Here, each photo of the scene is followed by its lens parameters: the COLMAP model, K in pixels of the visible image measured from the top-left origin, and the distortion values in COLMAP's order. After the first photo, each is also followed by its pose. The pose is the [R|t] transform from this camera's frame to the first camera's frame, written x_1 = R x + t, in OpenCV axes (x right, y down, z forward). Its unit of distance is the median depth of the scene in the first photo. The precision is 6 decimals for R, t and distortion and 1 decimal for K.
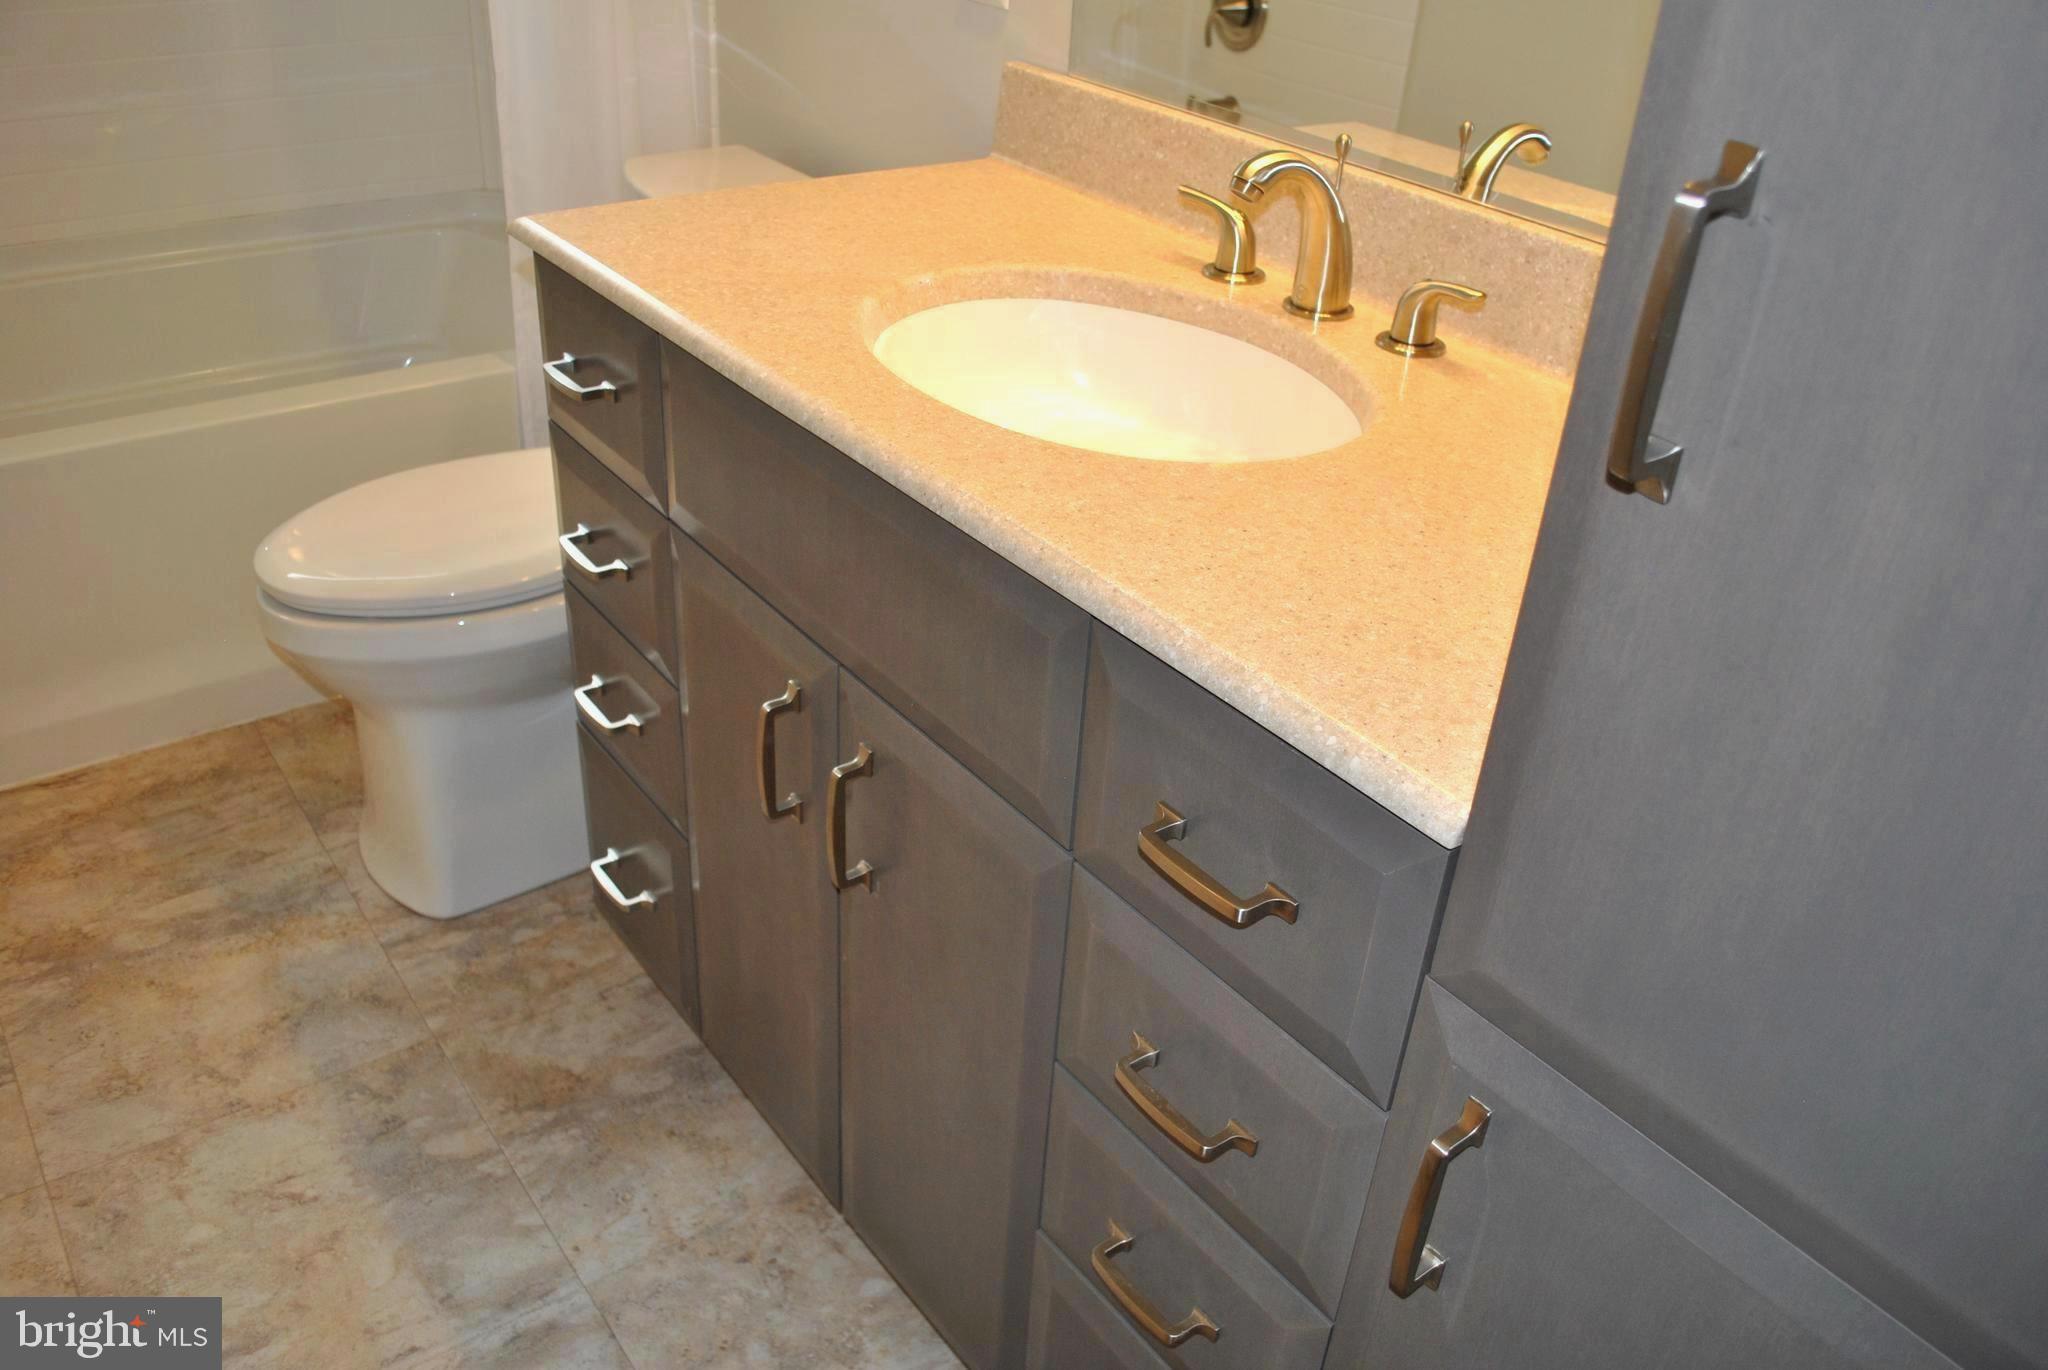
lens RADIAL K [[1595.7, 0, 1059.3], [0, 1595.7, 689.8], [0, 0, 1]] dist [-0.081675, 0.000998]
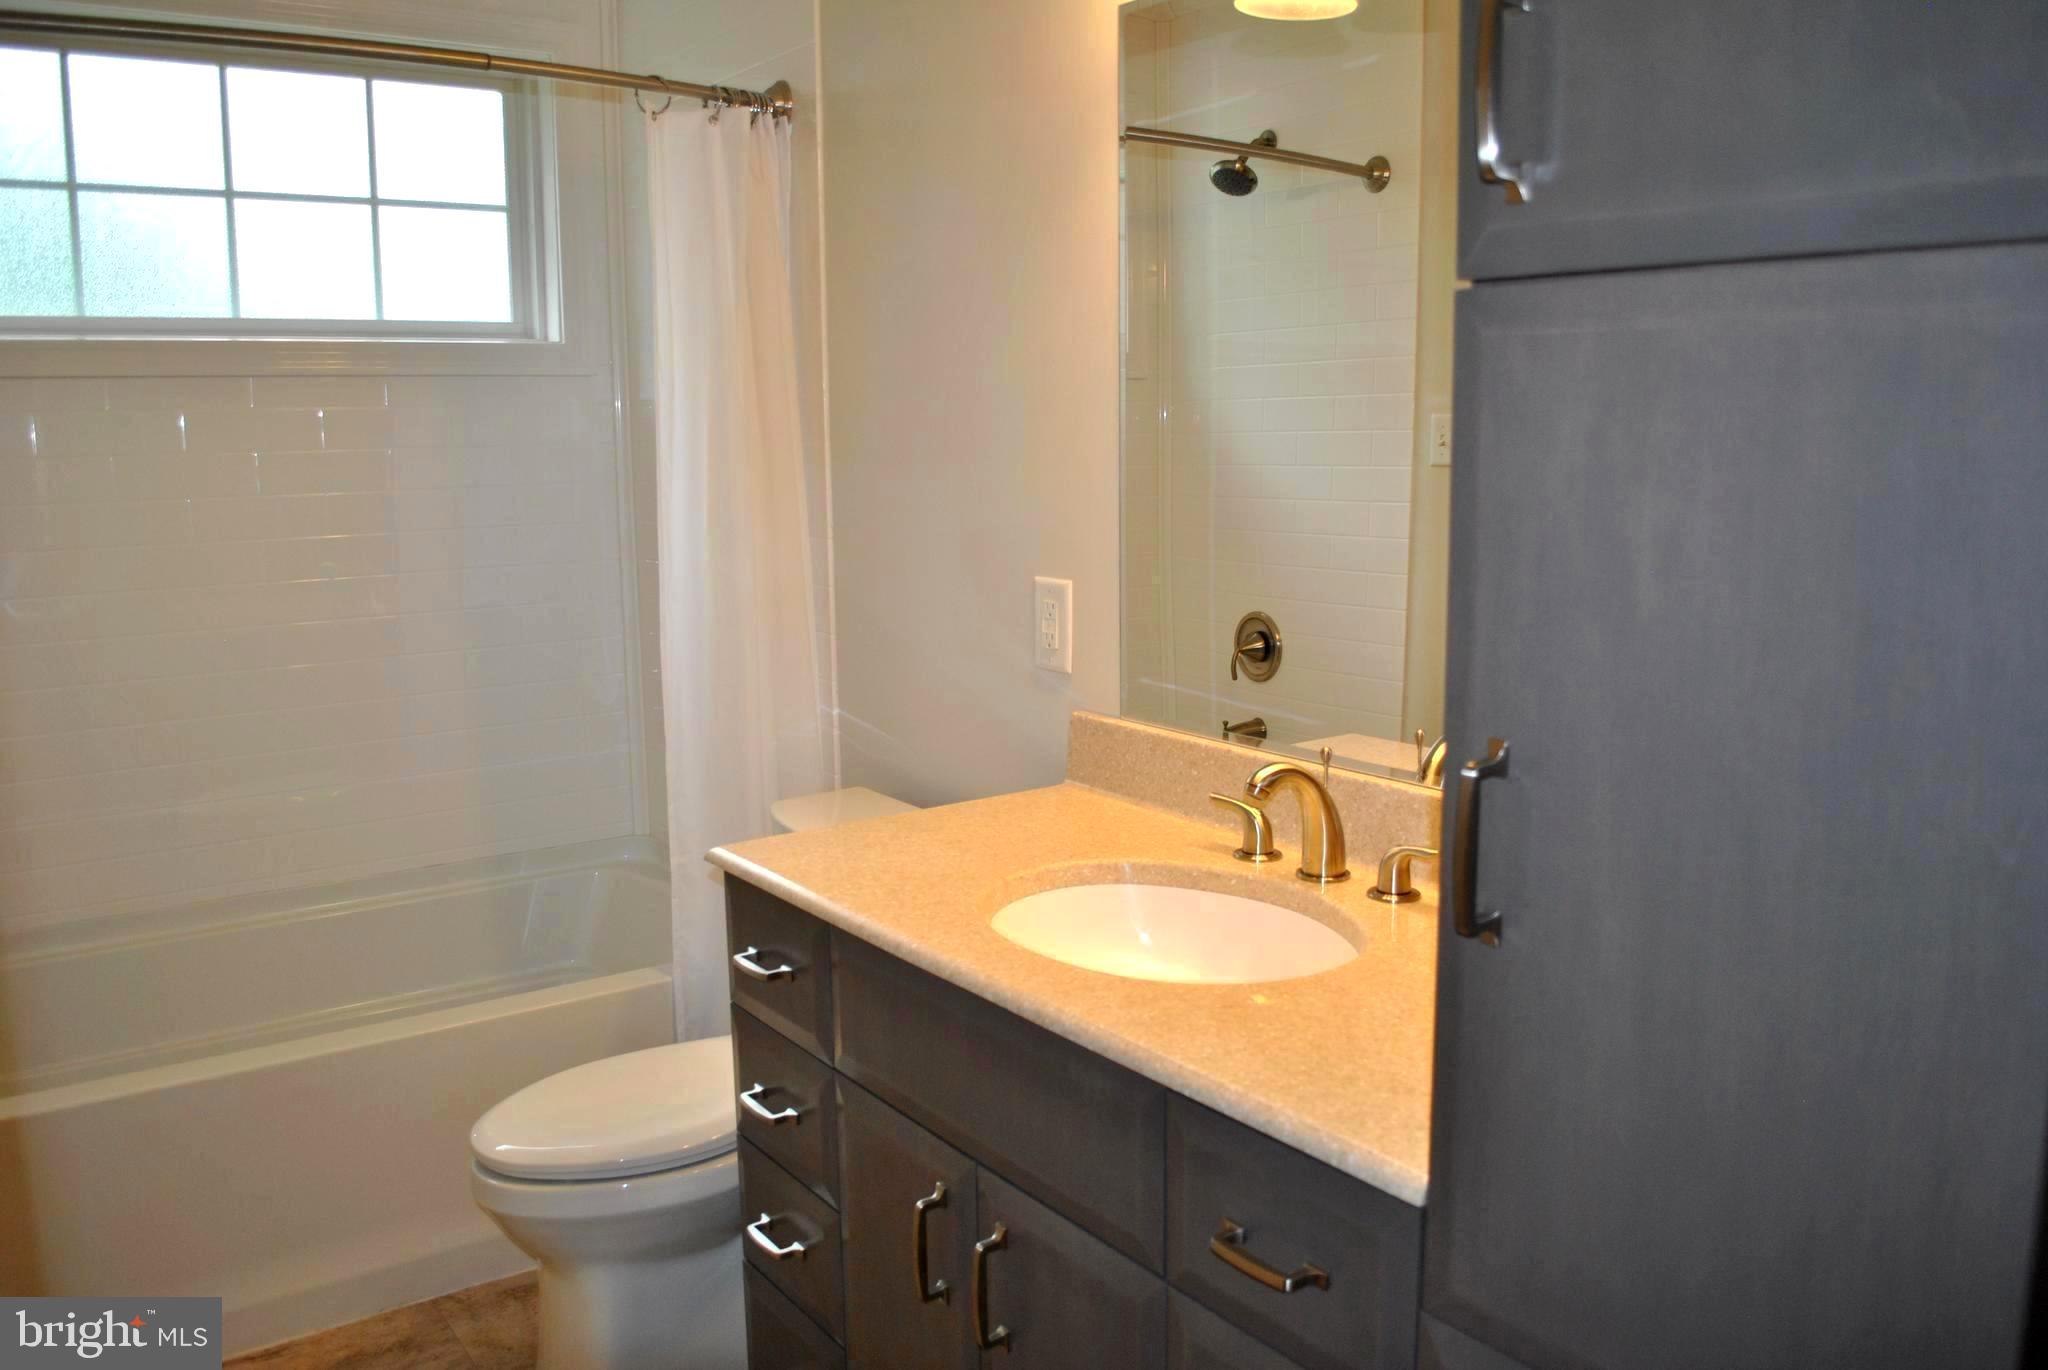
lens RADIAL K [[1595.7, 0, 1059.3], [0, 1595.7, 689.8], [0, 0, 1]] dist [-0.081675, 0.000998]
pose [[0.996818, -0.073529, -0.030773, -0.002824], [0.056744, 0.925737, -0.373886, 0.098043], [0.055980, 0.370950, 0.926964, -0.290859]]
